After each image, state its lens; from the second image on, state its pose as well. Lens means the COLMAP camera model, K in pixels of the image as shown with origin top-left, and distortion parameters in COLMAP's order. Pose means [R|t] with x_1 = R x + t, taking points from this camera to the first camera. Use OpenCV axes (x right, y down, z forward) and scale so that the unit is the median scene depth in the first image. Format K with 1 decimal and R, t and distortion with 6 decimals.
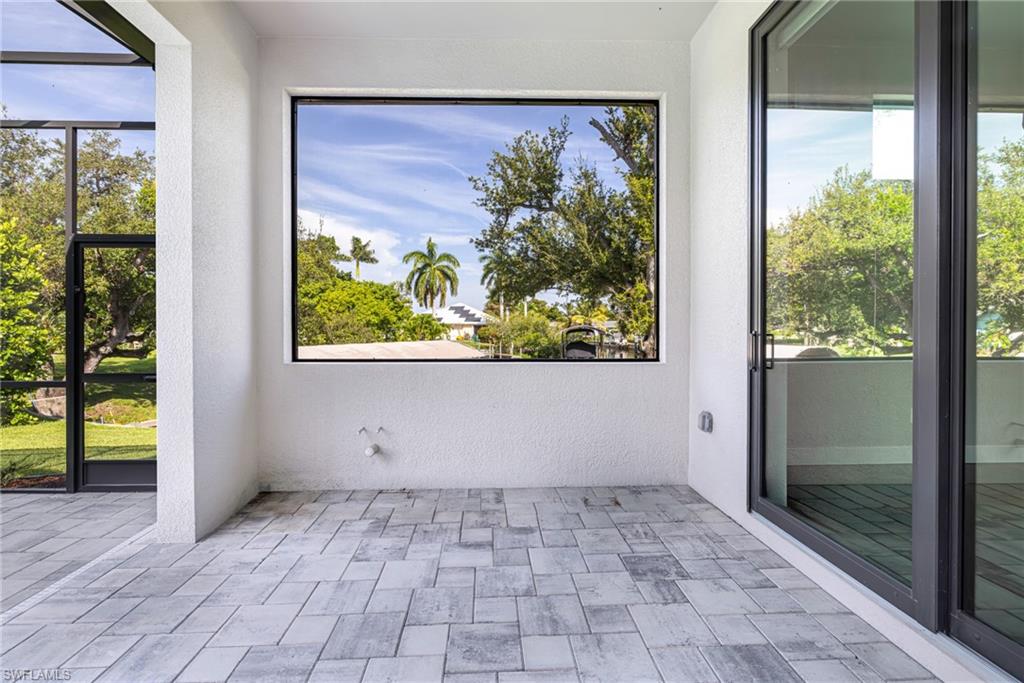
lens RADIAL K [[477.5, 0, 504.1], [0, 477.5, 336.9], [0, 0, 1]] dist [-0.009337, -0.000203]
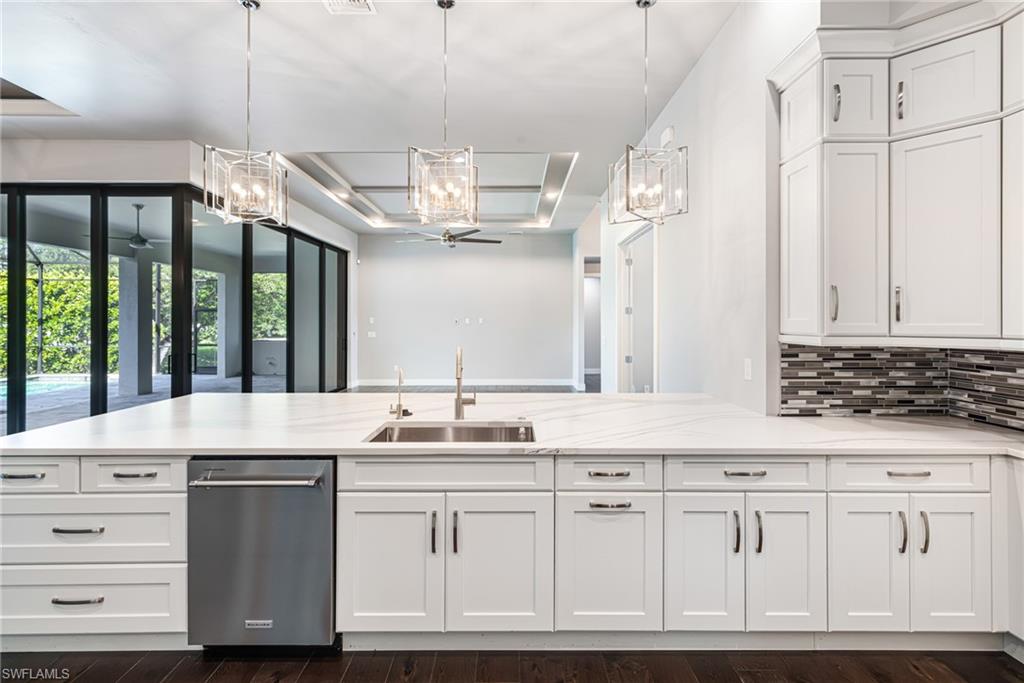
lens RADIAL K [[461.8, 0, 511.0], [0, 461.8, 320.9], [0, 0, 1]] dist [0.000072, -0.000062]
pose [[0.999505, 0.000330, -0.031473, 0.098531], [-0.001019, 0.999760, -0.021898, -0.001673], [0.031458, 0.021919, 0.999265, -0.147826]]
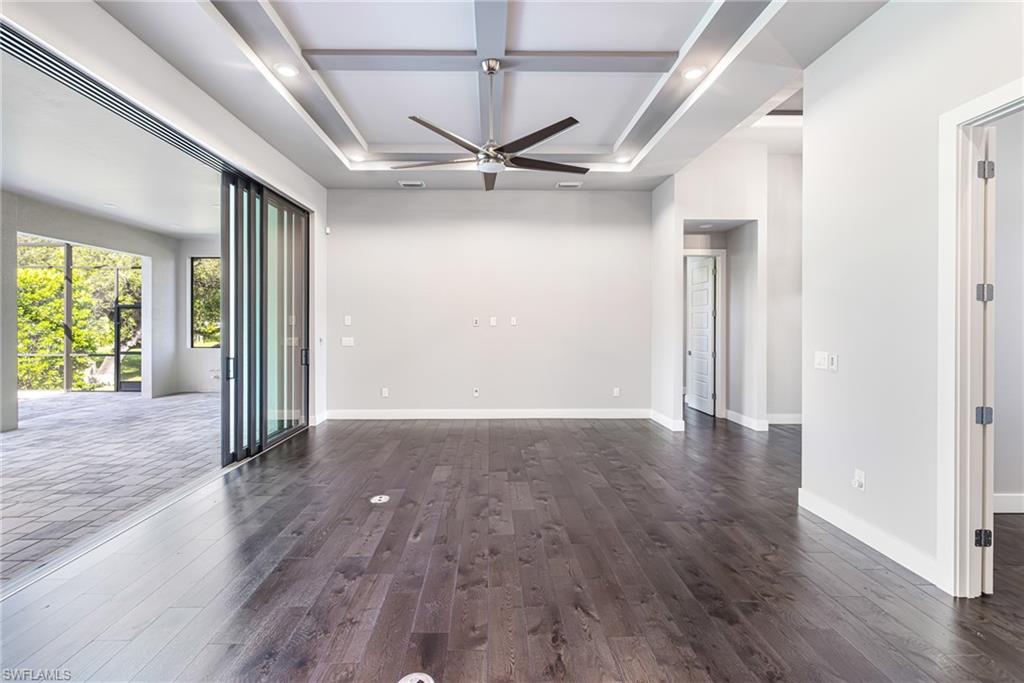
lens RADIAL K [[450.1, 0, 494.2], [0, 450.1, 324.4], [0, 0, 1]] dist [0.001710, 0.000238]
pose [[0.999711, 0.000950, -0.024025, 0.082222], [-0.001378, 0.999840, -0.017832, -0.002430], [0.024004, 0.017860, 0.999552, -0.095314]]
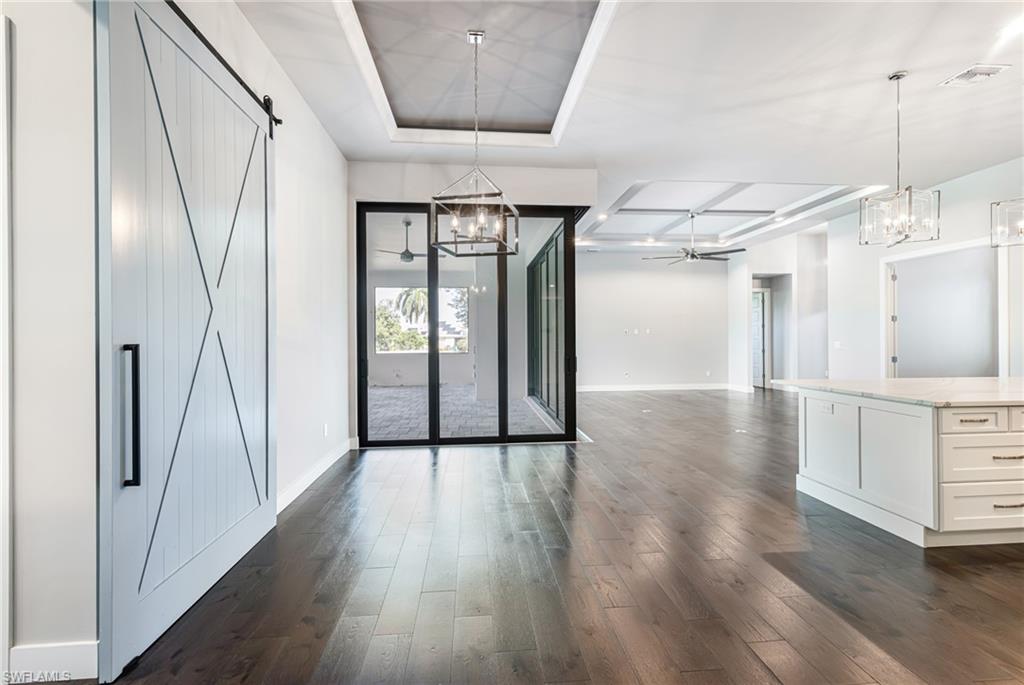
lens RADIAL K [[458.5, 0, 511.4], [0, 458.5, 337.8], [0, 0, 1]] dist [0.000490, 0.000119]
pose [[0.998733, -0.006996, 0.049844, 0.027540], [0.008028, 0.999757, -0.020551, 0.000290], [-0.049688, 0.020925, 0.998546, -0.158693]]
